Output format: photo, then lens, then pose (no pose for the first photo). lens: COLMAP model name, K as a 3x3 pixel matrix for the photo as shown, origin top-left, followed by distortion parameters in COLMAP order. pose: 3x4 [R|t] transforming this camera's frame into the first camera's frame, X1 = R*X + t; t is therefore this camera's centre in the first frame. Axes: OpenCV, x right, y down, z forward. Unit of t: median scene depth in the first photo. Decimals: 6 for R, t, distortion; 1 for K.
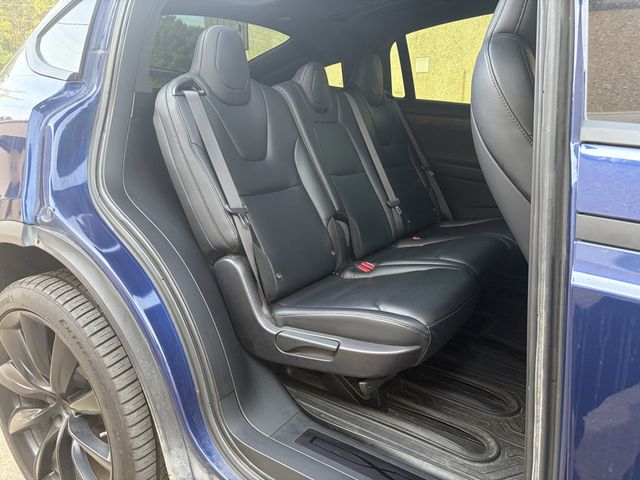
lens RADIAL K [[483.3, 0, 318.0], [0, 483.3, 232.5], [0, 0, 1]] dist [0.009206, -0.005186]
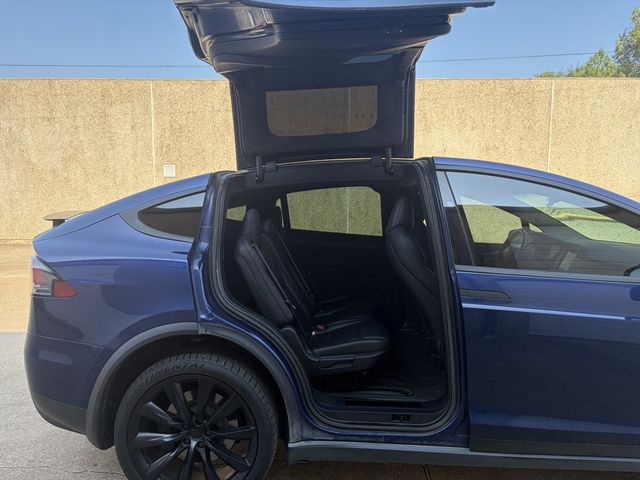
lens RADIAL K [[483.3, 0, 318.0], [0, 483.3, 232.5], [0, 0, 1]] dist [0.009206, -0.005186]
pose [[0.846907, -0.029215, 0.530938, -1.186407], [0.123228, 0.982090, -0.142524, -0.034231], [-0.517265, 0.186132, 0.835340, -0.839829]]
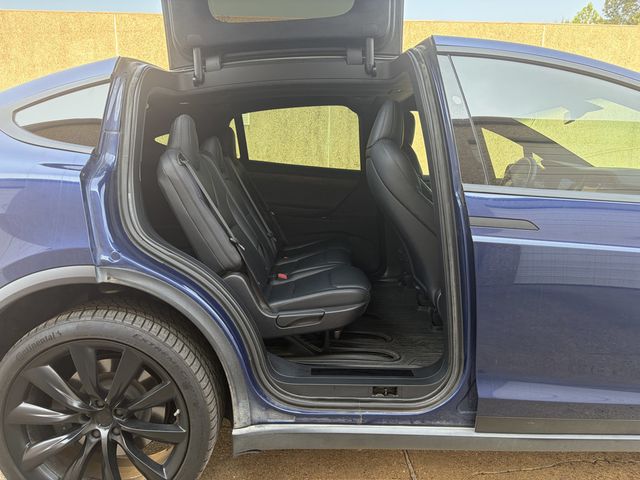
lens RADIAL K [[483.3, 0, 318.0], [0, 483.3, 232.5], [0, 0, 1]] dist [0.009206, -0.005186]
pose [[0.819026, -0.079112, 0.568276, -0.844455], [0.131443, 0.989979, -0.051622, 0.038509], [-0.558497, 0.116975, 0.821217, -0.382760]]
